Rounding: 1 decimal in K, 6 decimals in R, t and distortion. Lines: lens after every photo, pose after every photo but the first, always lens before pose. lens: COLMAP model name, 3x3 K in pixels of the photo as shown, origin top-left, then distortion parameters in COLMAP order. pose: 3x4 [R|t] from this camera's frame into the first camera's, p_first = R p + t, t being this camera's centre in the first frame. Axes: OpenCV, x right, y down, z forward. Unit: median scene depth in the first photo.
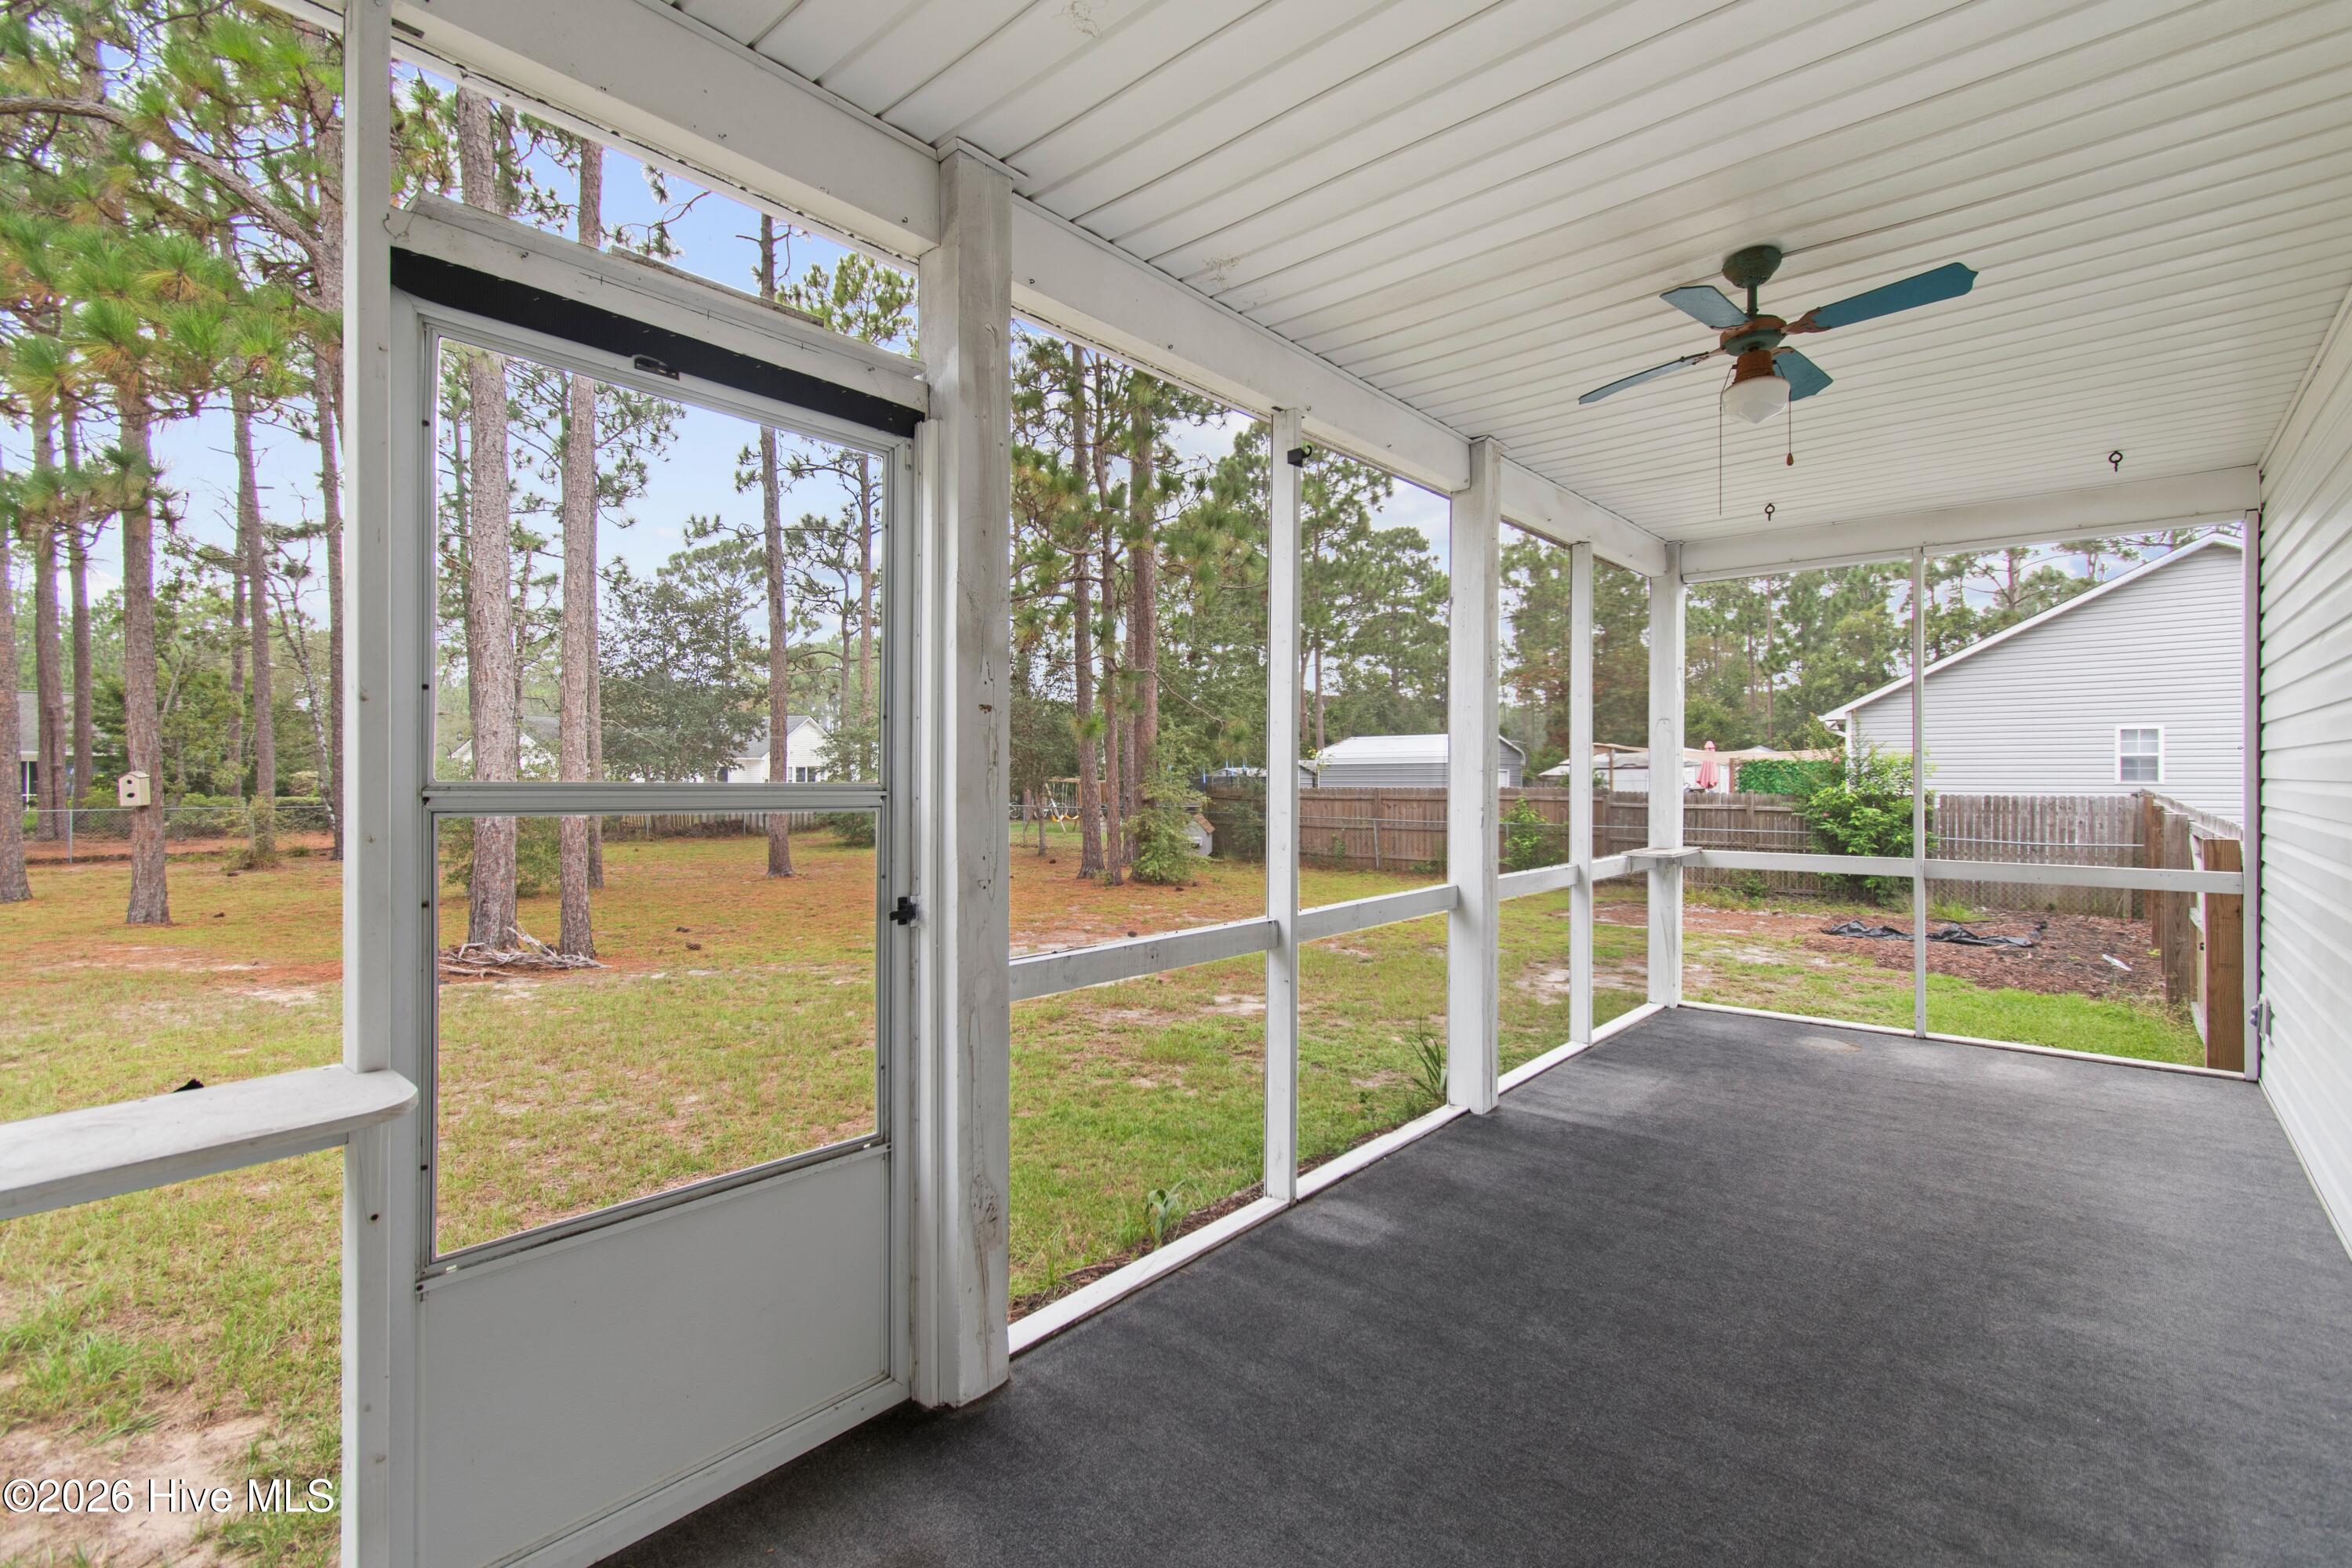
lens RADIAL K [[1053.6, 0, 1183.6], [0, 1053.6, 779.5], [0, 0, 1]] dist [0.004453, -0.001100]
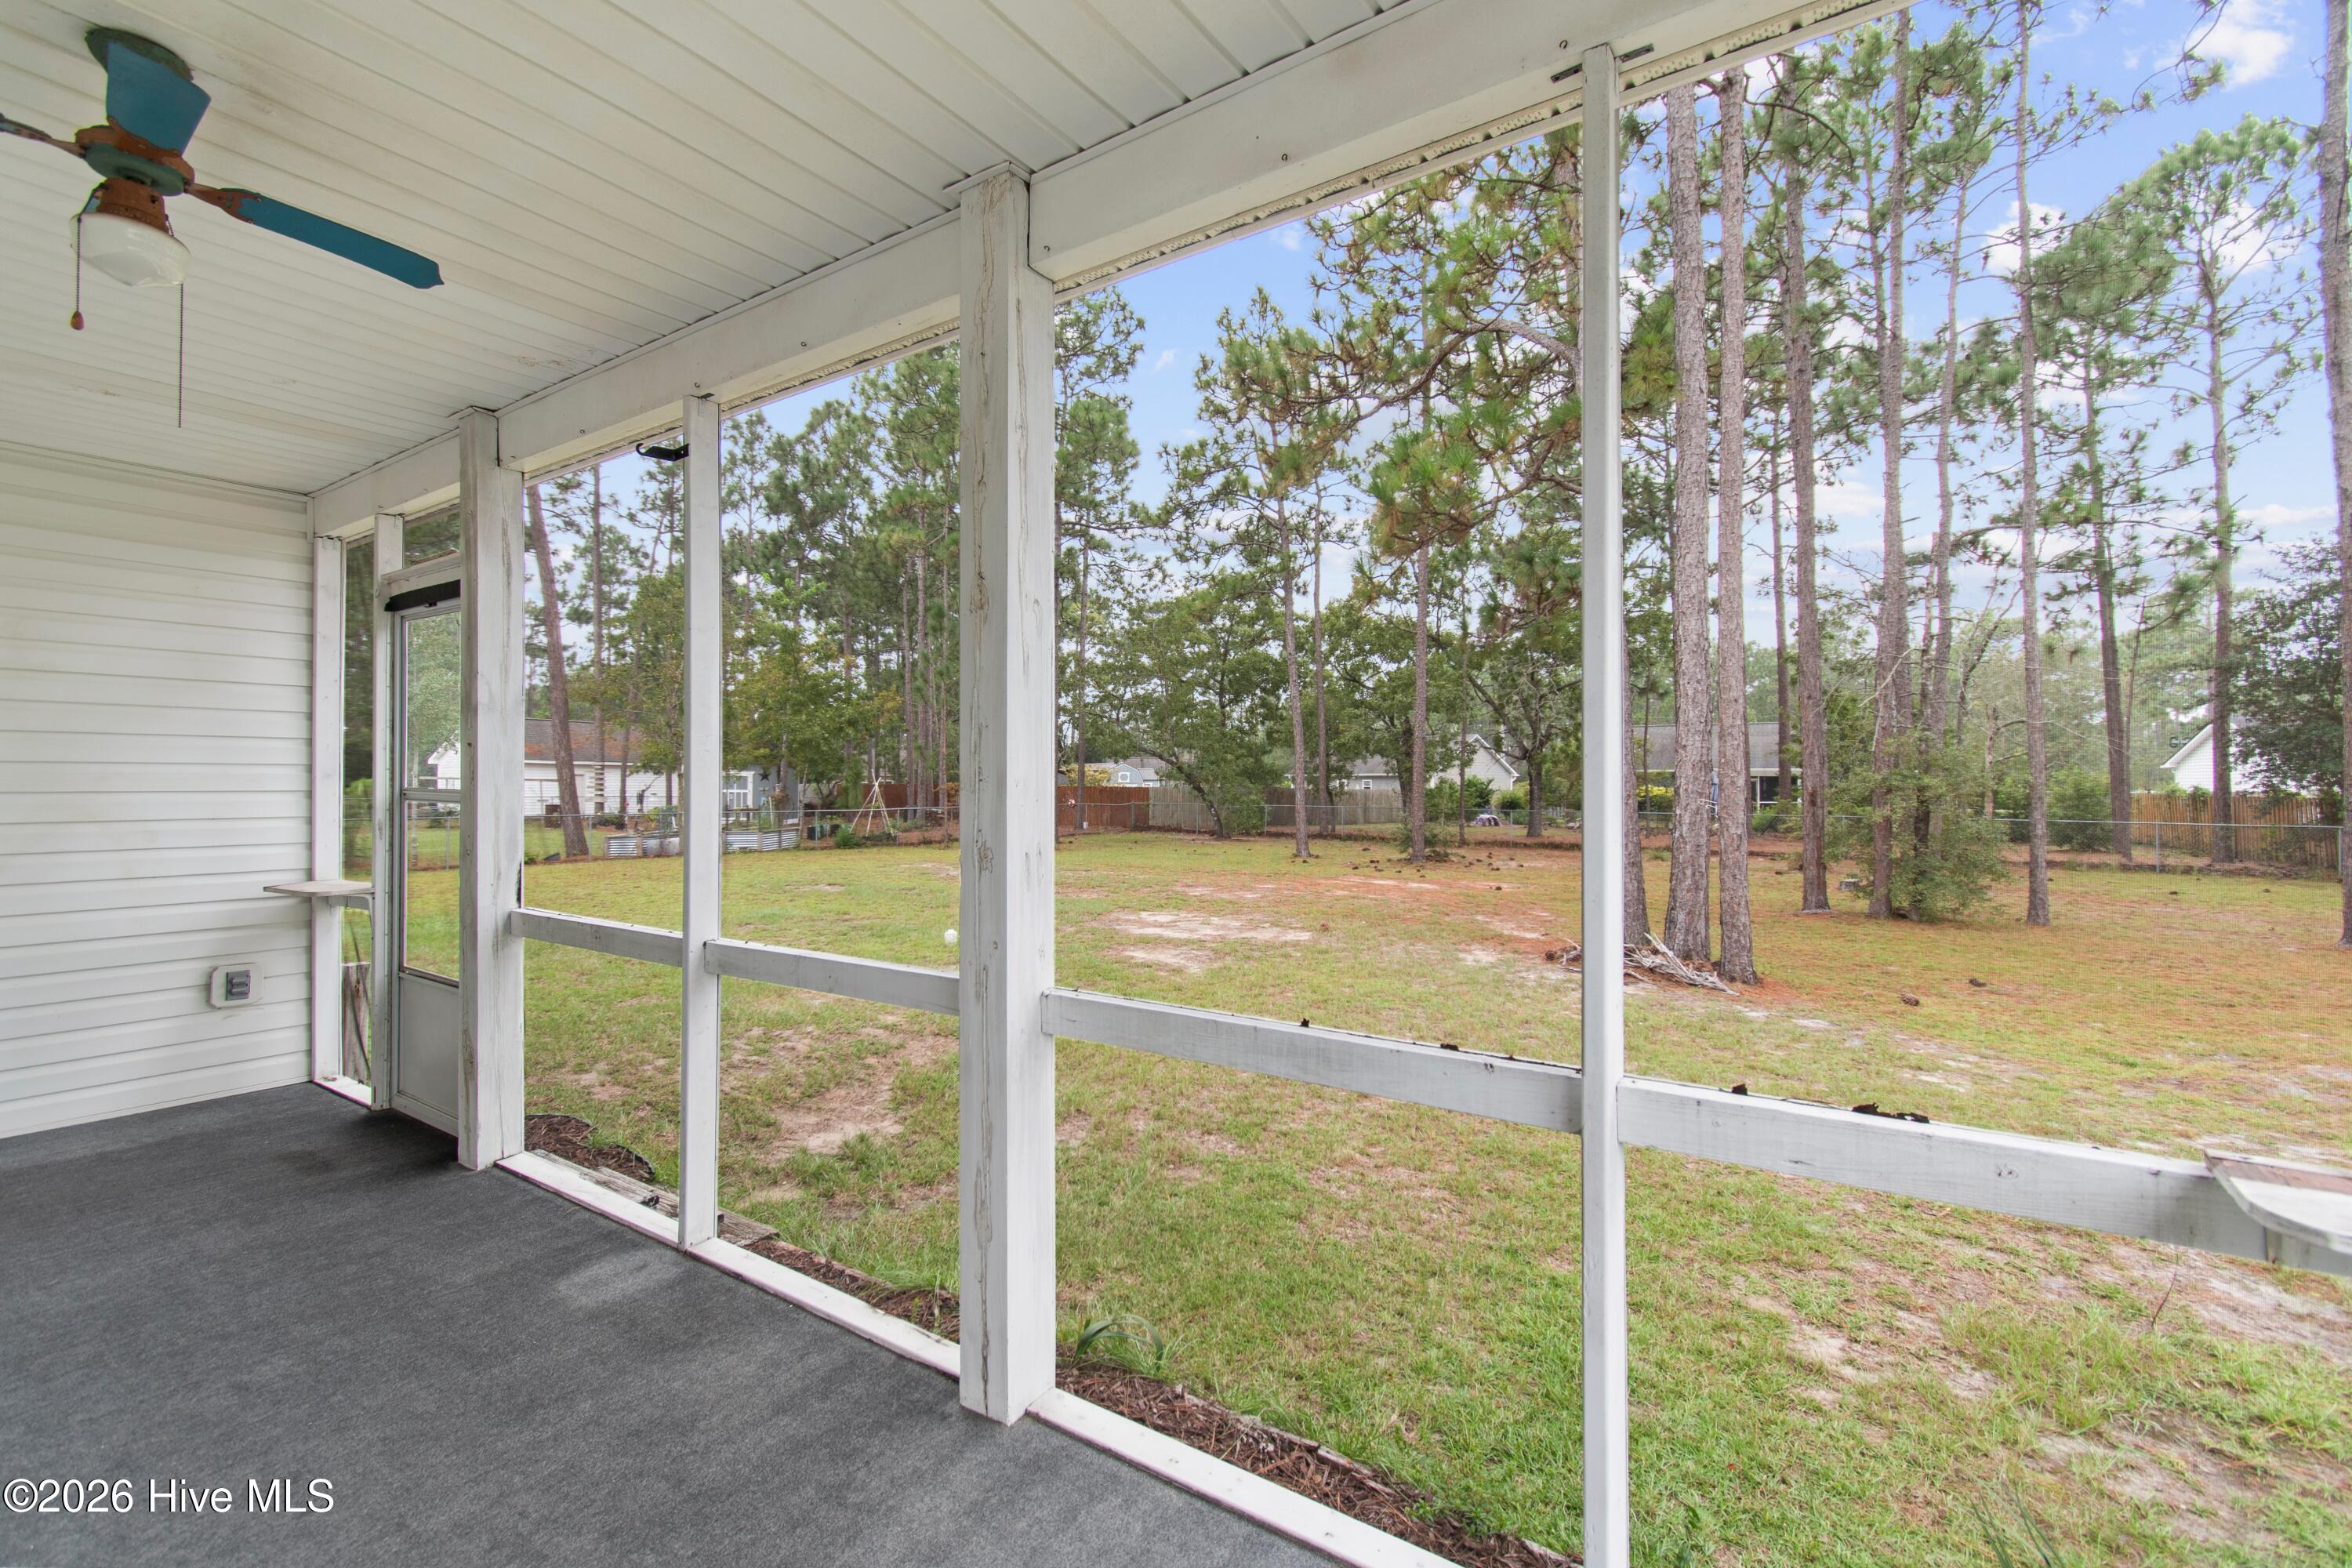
lens RADIAL K [[1053.6, 0, 1175.9], [0, 1053.6, 776.5], [0, 0, 1]] dist [0.004453, -0.001100]
pose [[0.098935, -0.007829, -0.995063, 0.991194], [-0.007352, 0.999936, -0.008598, -0.007407], [0.995067, 0.008167, 0.098871, 1.235526]]
